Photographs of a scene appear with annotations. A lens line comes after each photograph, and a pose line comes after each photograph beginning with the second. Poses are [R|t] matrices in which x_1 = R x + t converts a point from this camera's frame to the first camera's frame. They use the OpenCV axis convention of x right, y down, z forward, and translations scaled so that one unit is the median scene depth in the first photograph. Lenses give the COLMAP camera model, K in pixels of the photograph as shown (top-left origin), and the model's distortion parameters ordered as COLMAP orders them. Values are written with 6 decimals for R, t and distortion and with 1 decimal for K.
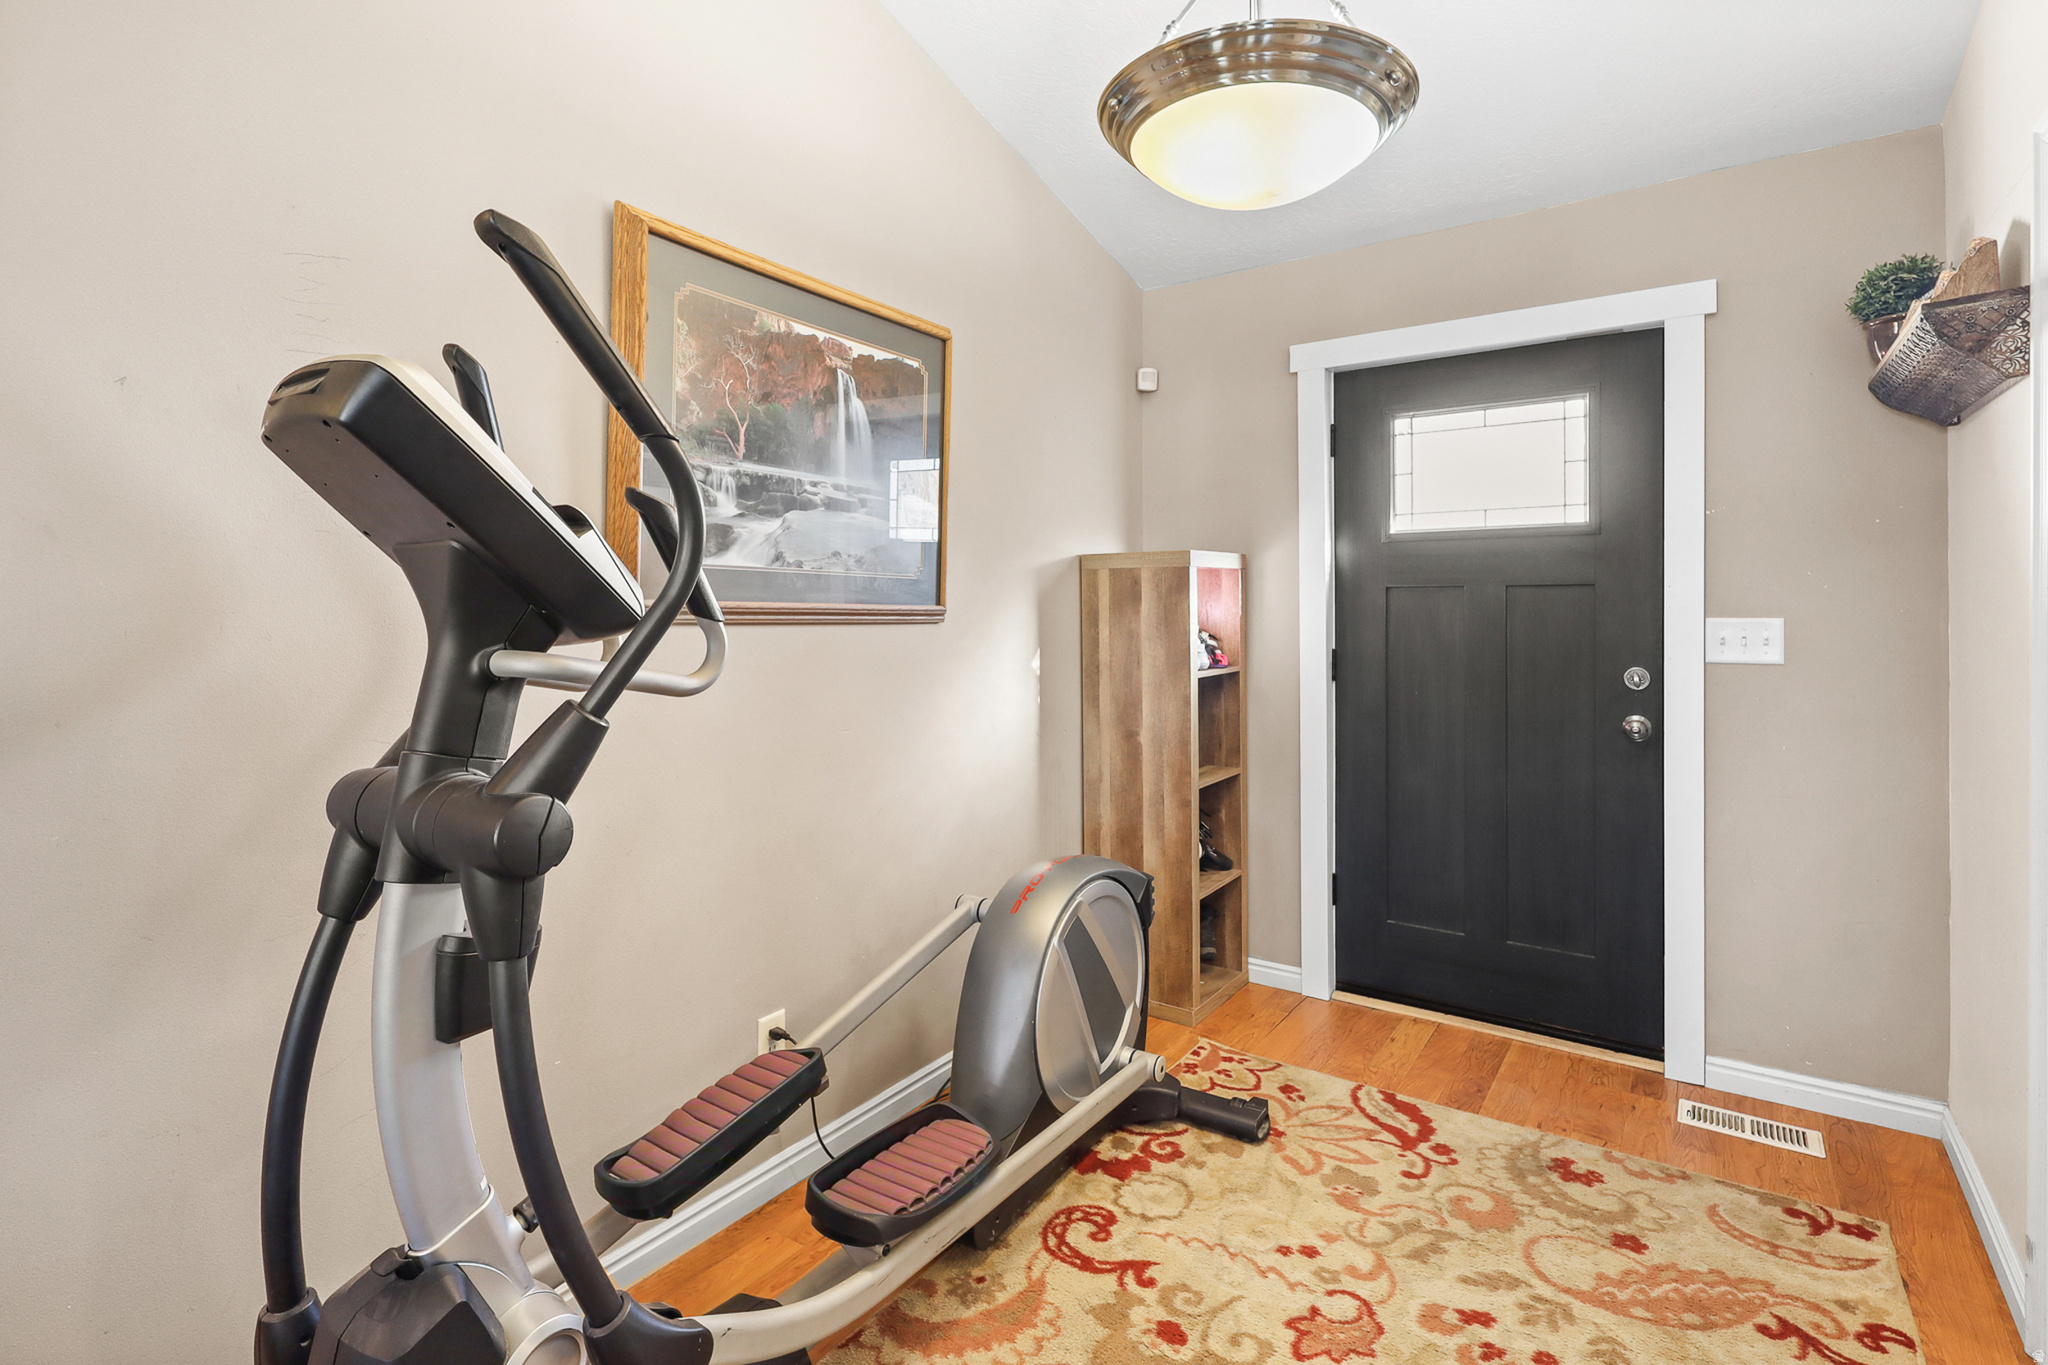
lens RADIAL K [[983.2, 0, 1021.2], [0, 983.2, 616.3], [0, 0, 1]] dist [-0.001465, 0.000042]
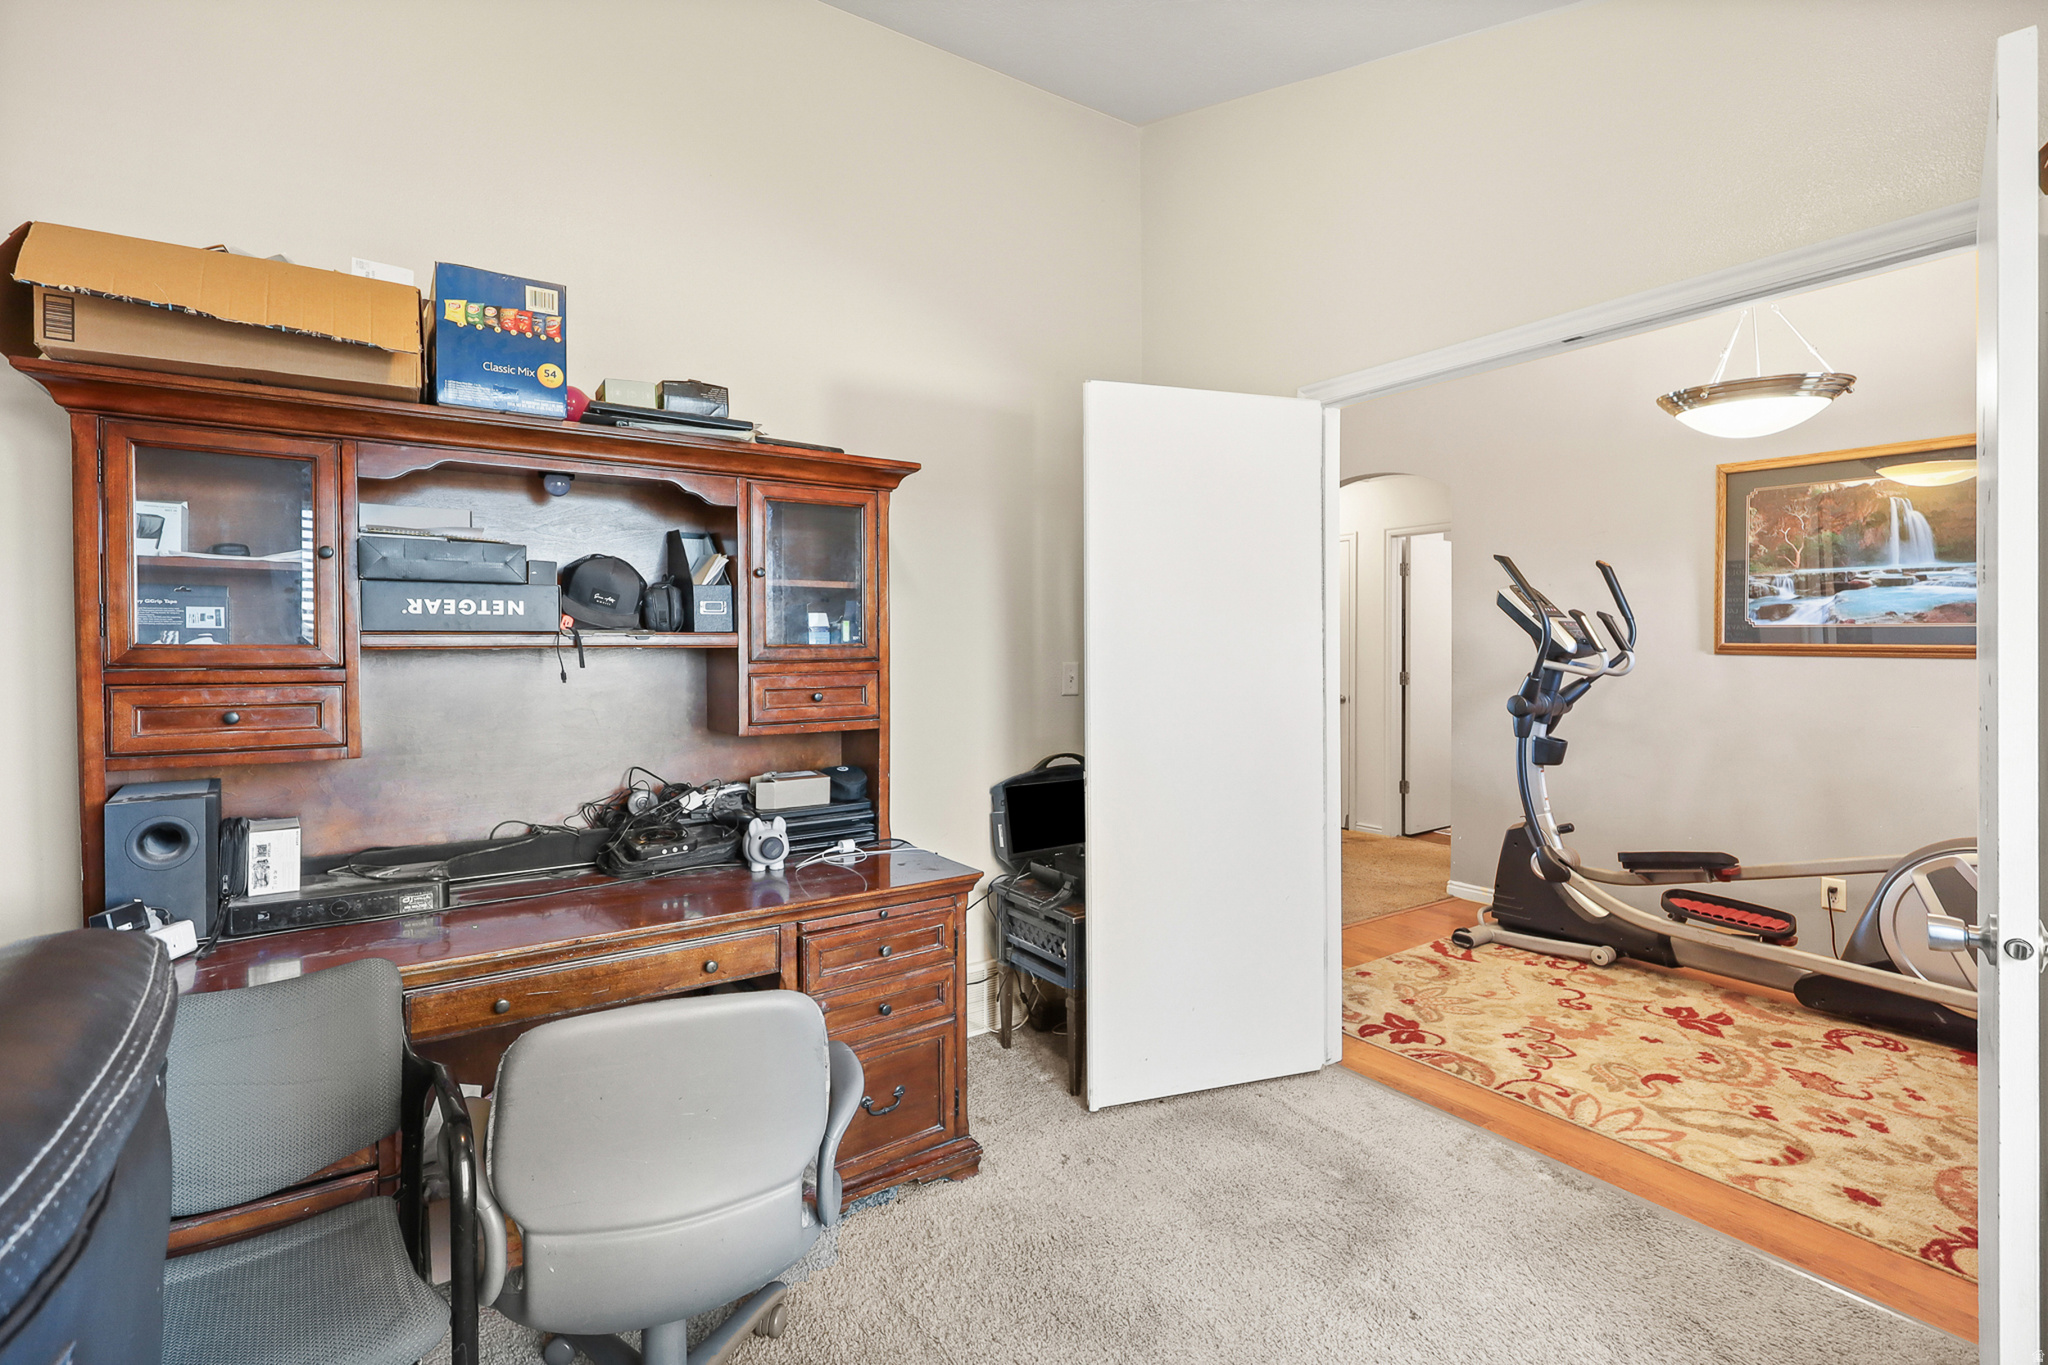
lens RADIAL K [[964.7, 0, 1027.9], [0, 964.7, 641.6], [0, 0, 1]] dist [0.002956, 0.000509]
pose [[-0.337623, 0.001101, -0.941281, 1.883540], [-0.004161, 0.999988, 0.002662, -0.017284], [0.941272, 0.004815, -0.337615, 0.229259]]
